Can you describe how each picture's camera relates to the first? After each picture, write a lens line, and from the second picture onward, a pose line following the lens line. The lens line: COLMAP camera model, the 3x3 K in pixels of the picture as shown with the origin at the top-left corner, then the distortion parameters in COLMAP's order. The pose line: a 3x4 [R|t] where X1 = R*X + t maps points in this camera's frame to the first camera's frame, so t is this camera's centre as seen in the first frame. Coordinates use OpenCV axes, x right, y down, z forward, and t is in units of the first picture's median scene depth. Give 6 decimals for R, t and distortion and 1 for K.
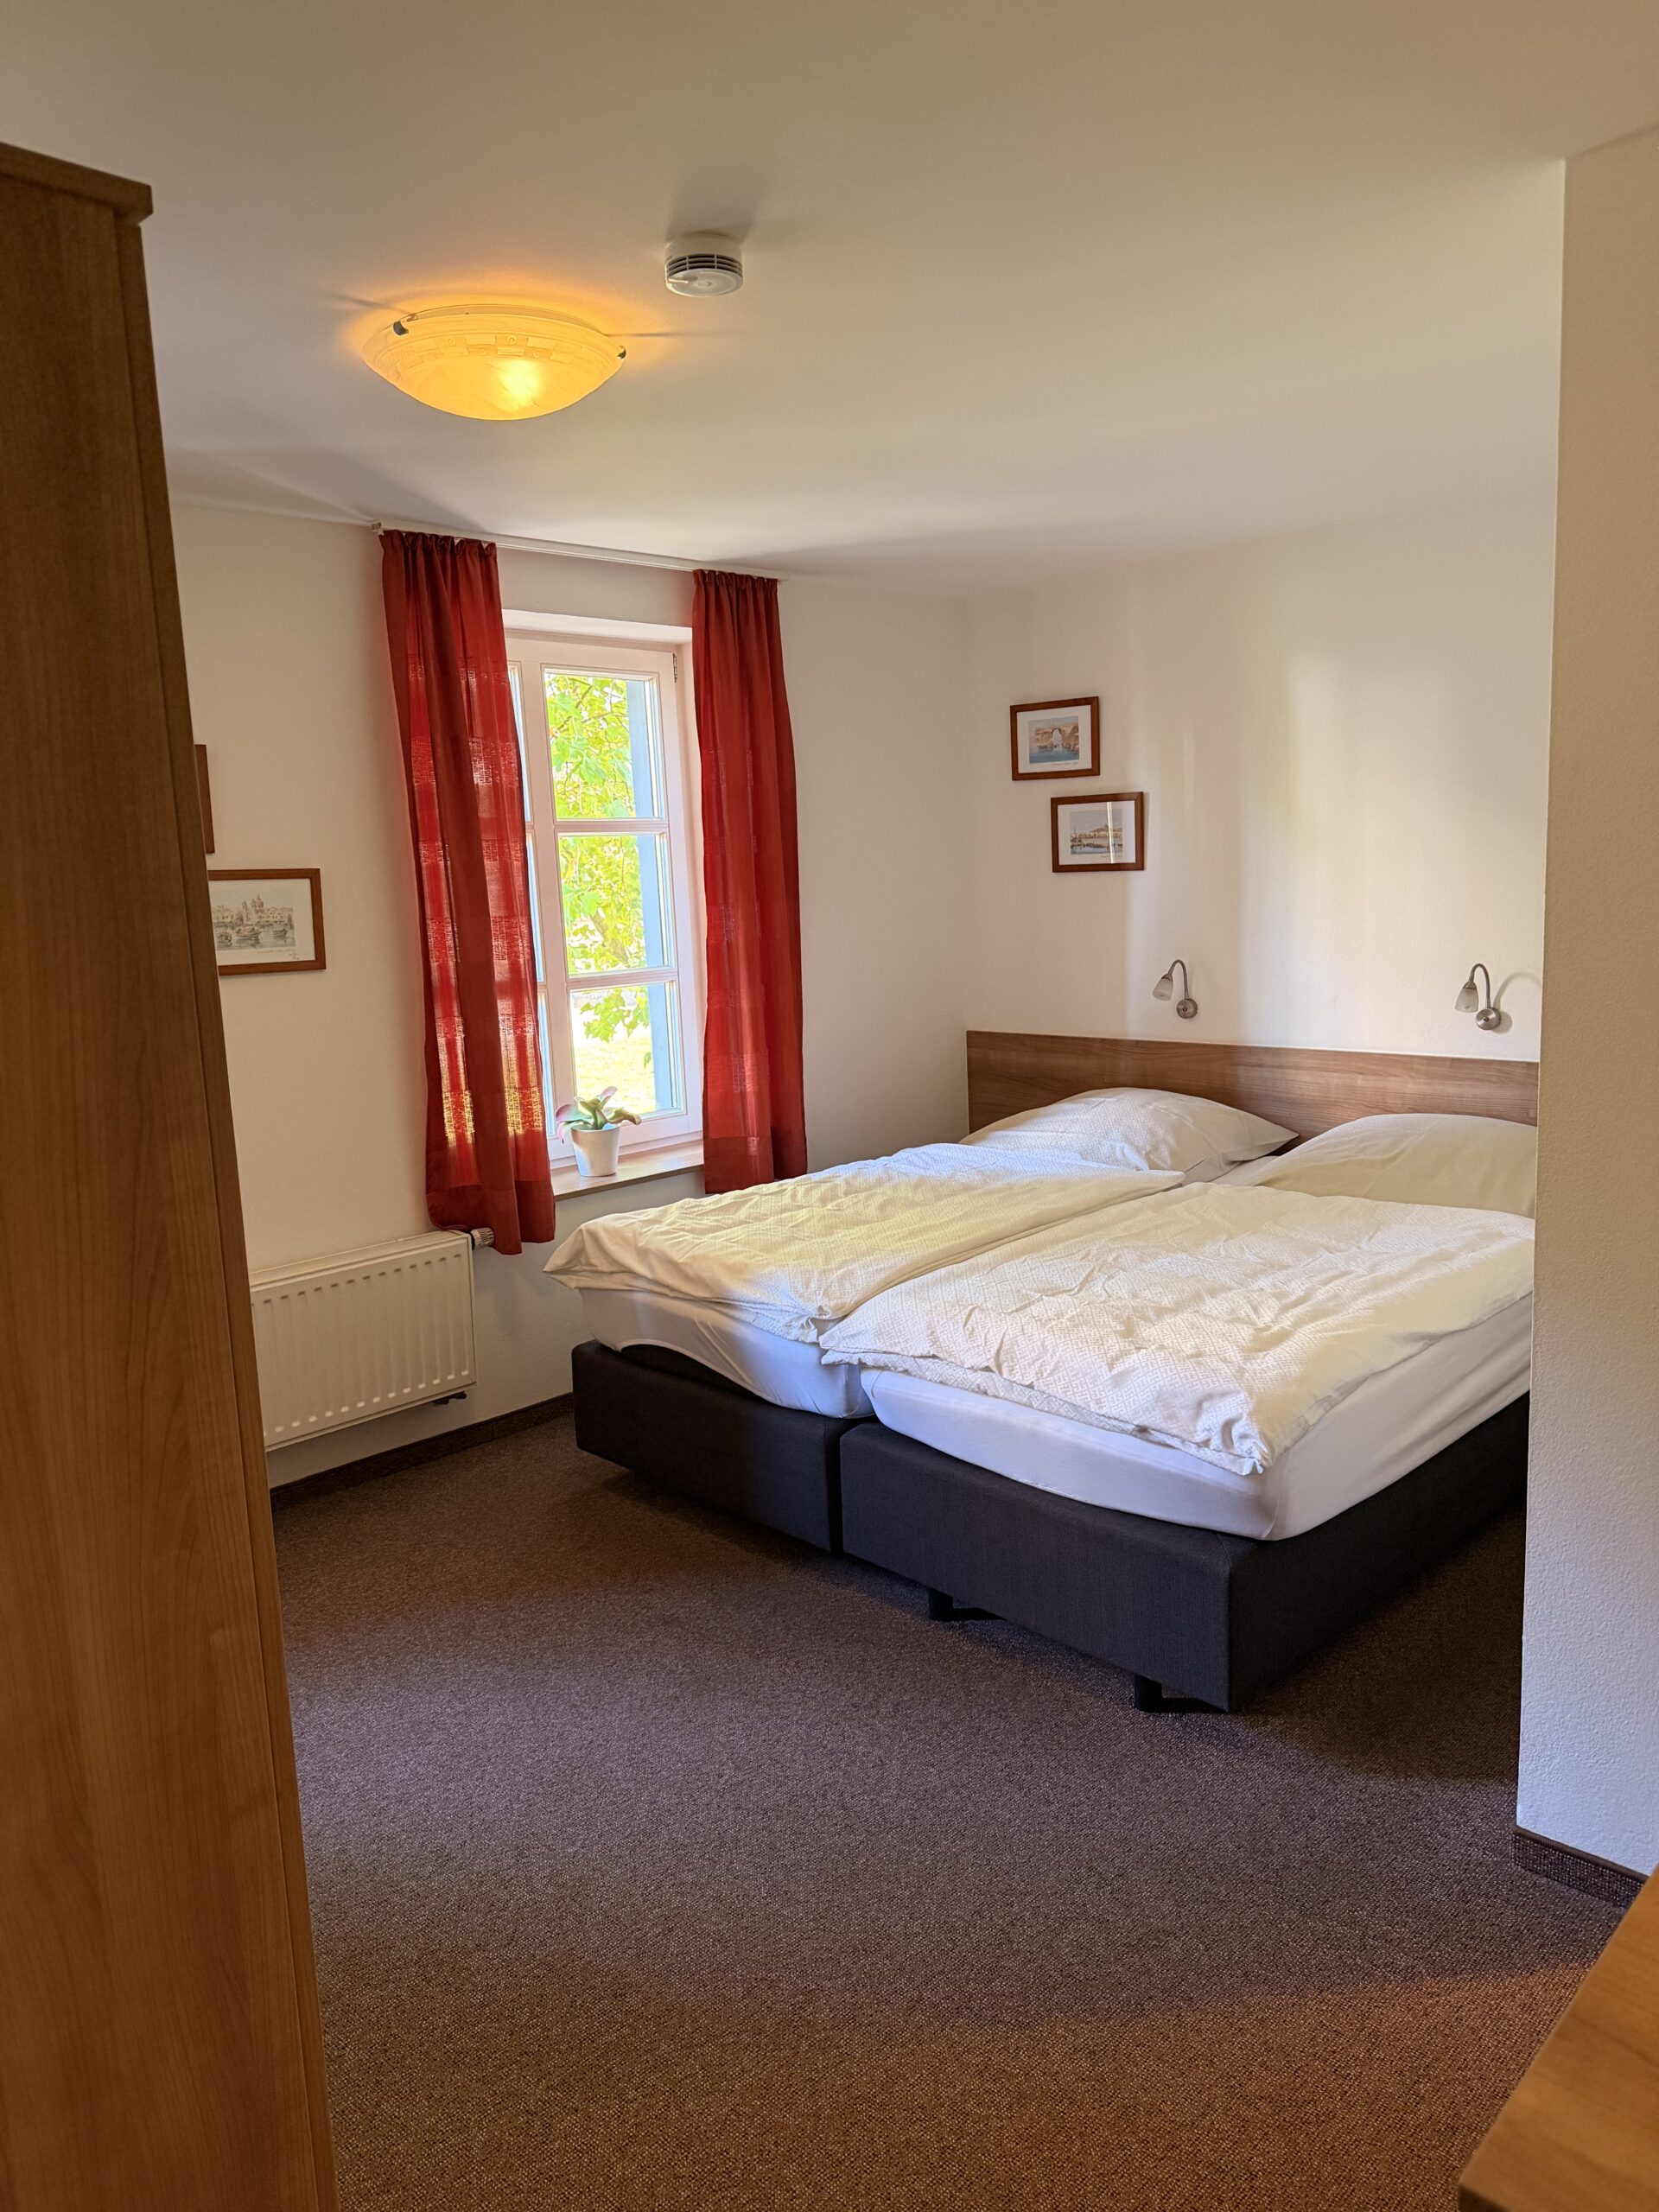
lens RADIAL K [[1550.7, 0, 800.7], [0, 1550.7, 1112.0], [0, 0, 1]] dist [0.150356, -0.273042]
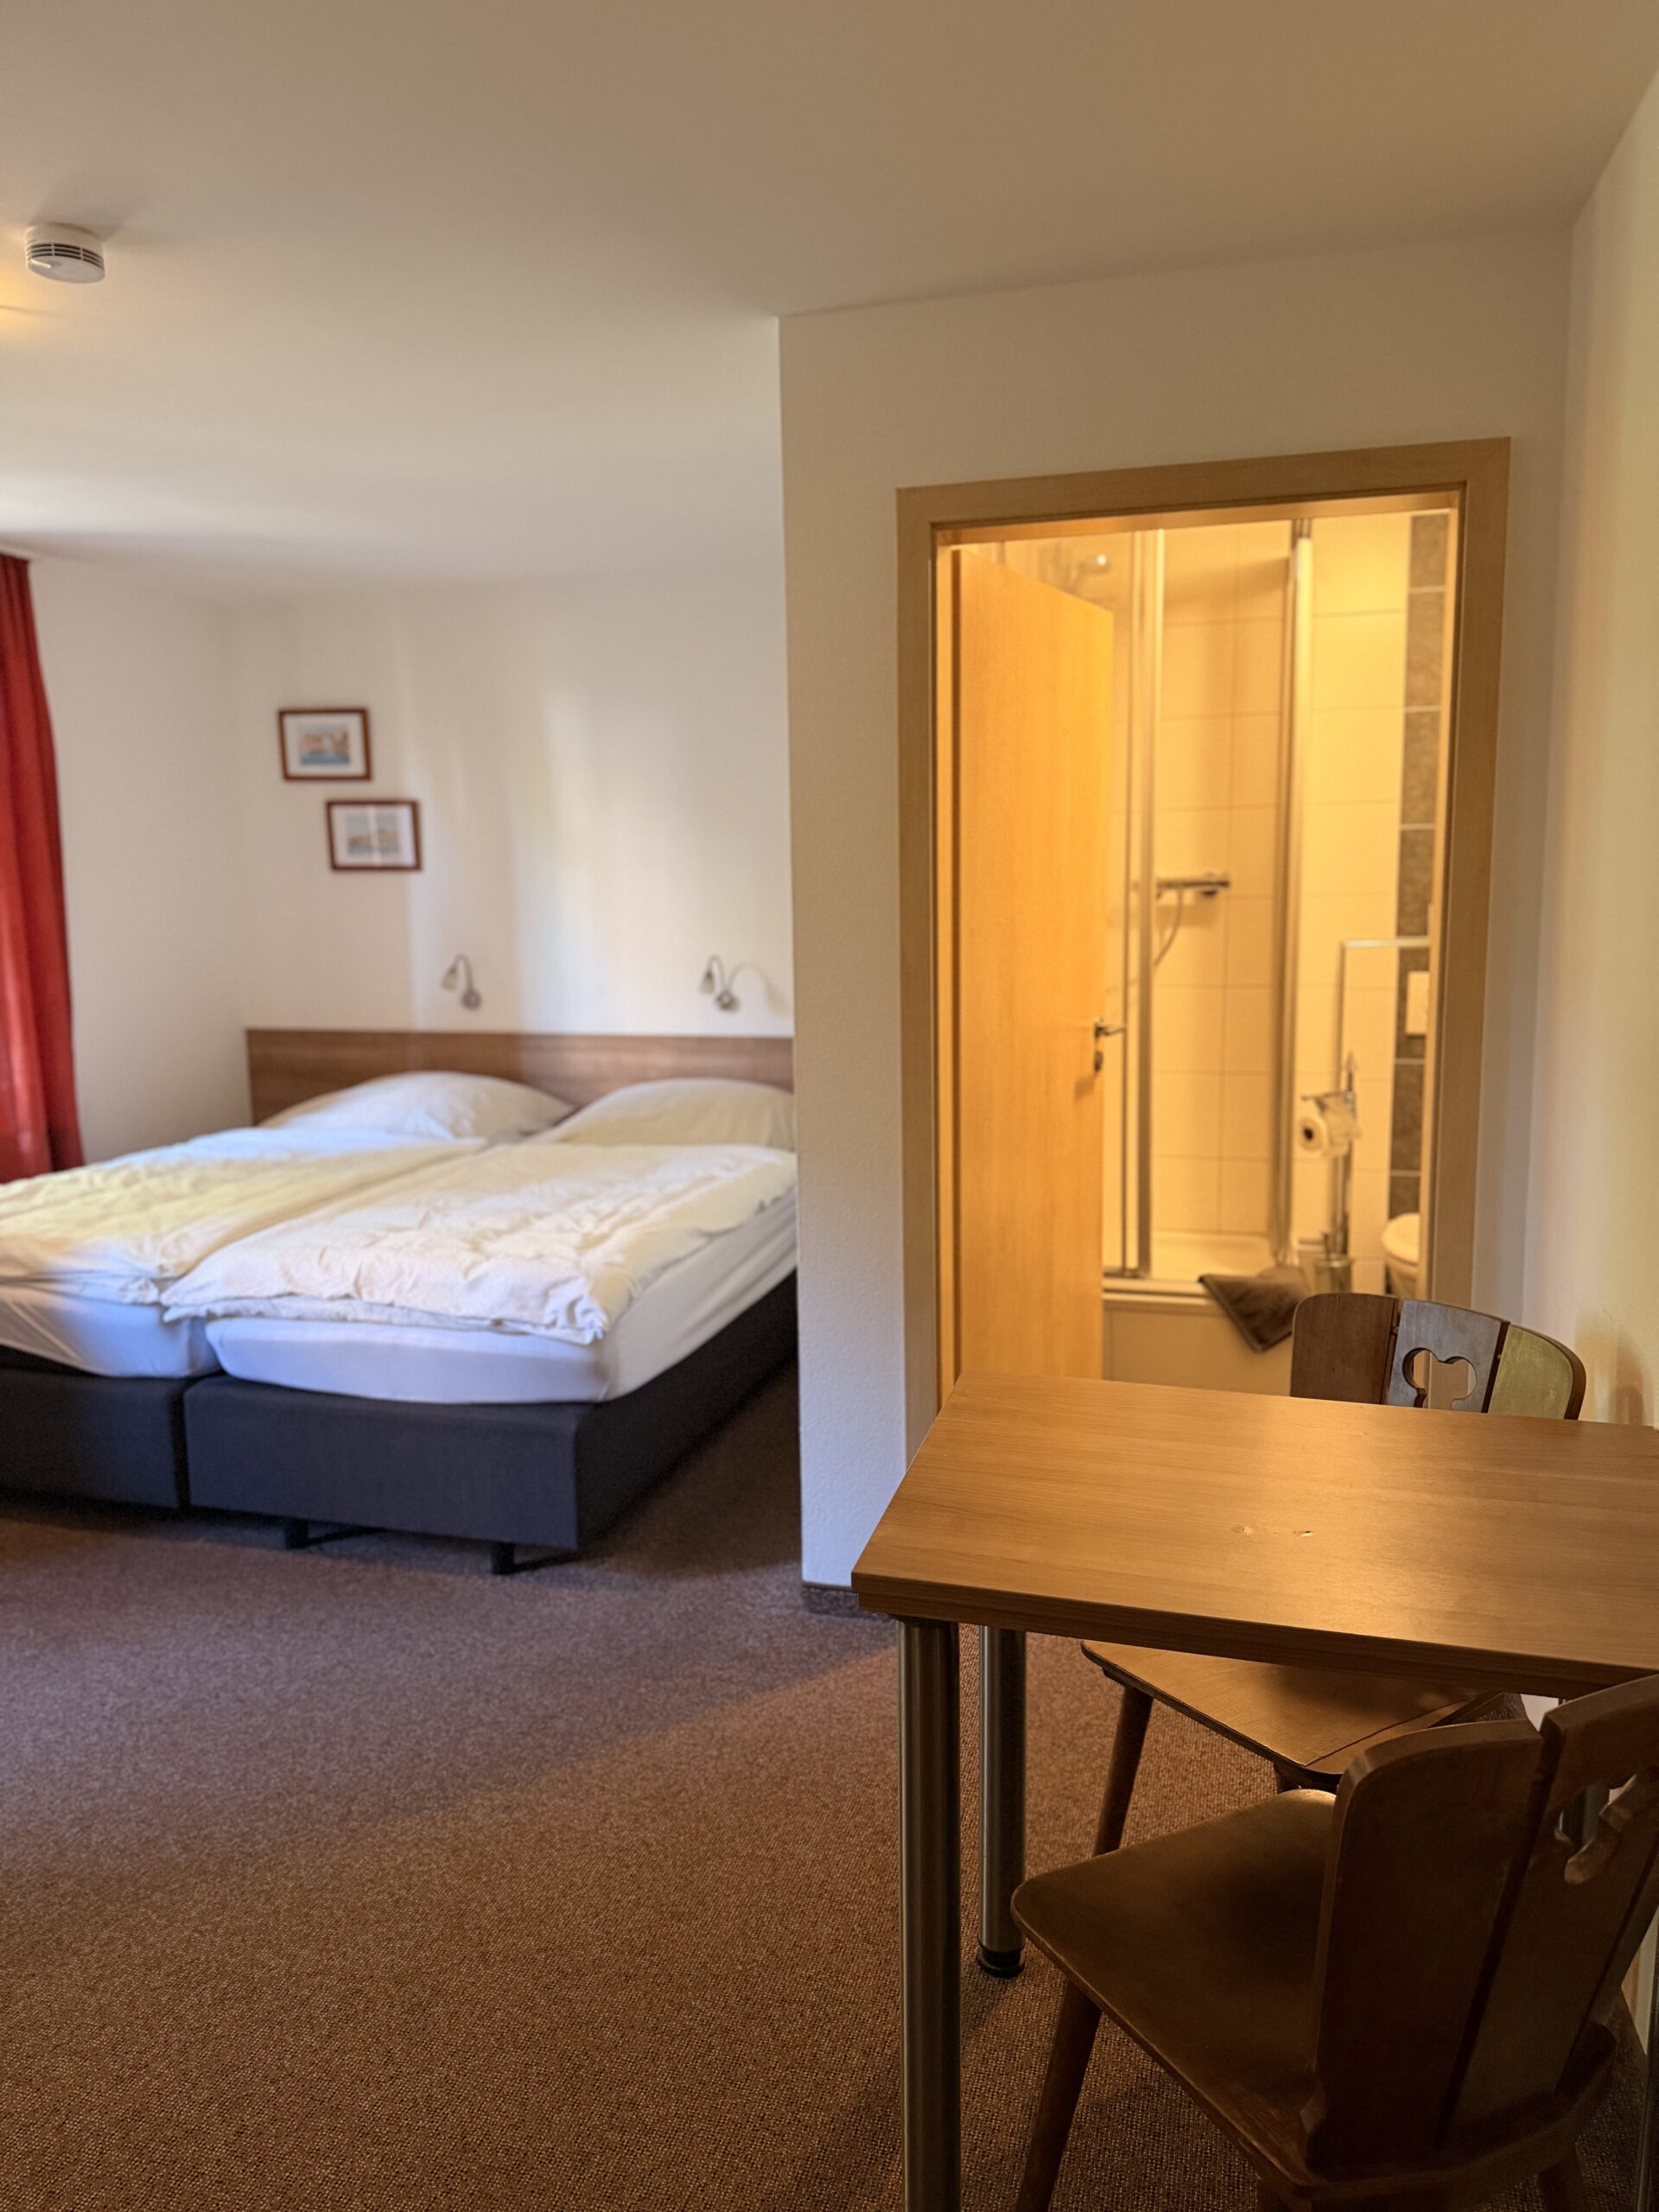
lens RADIAL K [[1550.7, 0, 800.7], [0, 1550.7, 1112.0], [0, 0, 1]] dist [0.150356, -0.273042]
pose [[0.883970, -0.036675, 0.466103, -0.094403], [0.048674, 0.998720, -0.013729, 0.060300], [-0.465003, 0.034823, 0.884624, -0.104663]]
